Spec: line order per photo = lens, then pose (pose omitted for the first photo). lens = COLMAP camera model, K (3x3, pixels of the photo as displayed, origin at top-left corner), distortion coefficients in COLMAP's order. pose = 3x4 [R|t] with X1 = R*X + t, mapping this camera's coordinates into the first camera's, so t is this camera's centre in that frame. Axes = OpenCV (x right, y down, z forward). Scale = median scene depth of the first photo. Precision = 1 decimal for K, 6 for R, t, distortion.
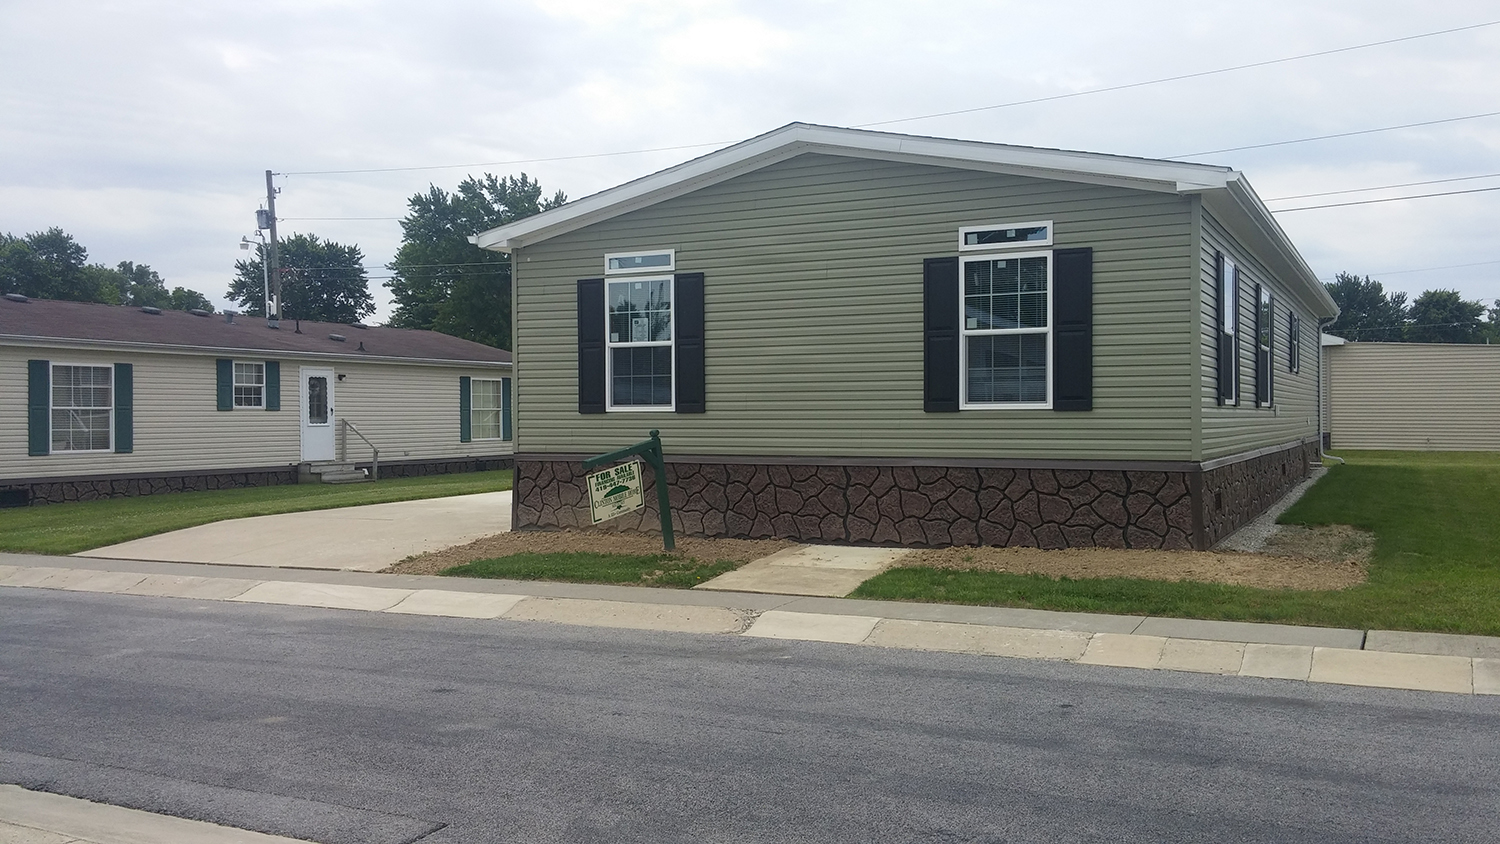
lens RADIAL K [[1306.1, 0, 751.8], [0, 1306.1, 423.9], [0, 0, 1]] dist [-0.001677, -0.012484]
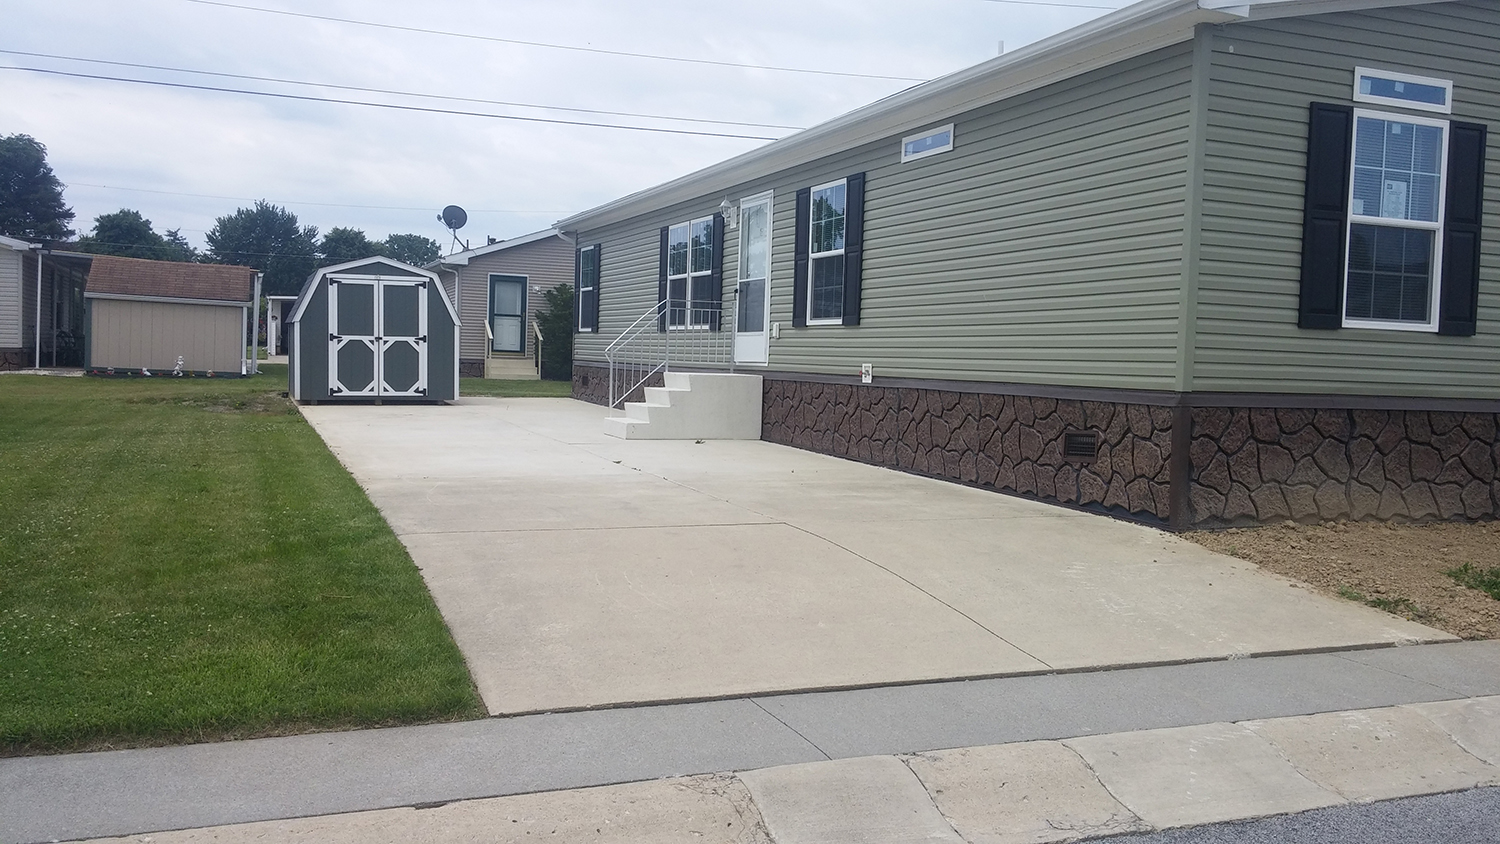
lens RADIAL K [[1306.1, 0, 751.2], [0, 1306.1, 419.7], [0, 0, 1]] dist [-0.001677, -0.012484]
pose [[0.665952, -0.009709, 0.745931, -0.743615], [-0.029489, 0.998791, 0.039327, 0.017977], [-0.745411, -0.048187, 0.664861, 0.788928]]
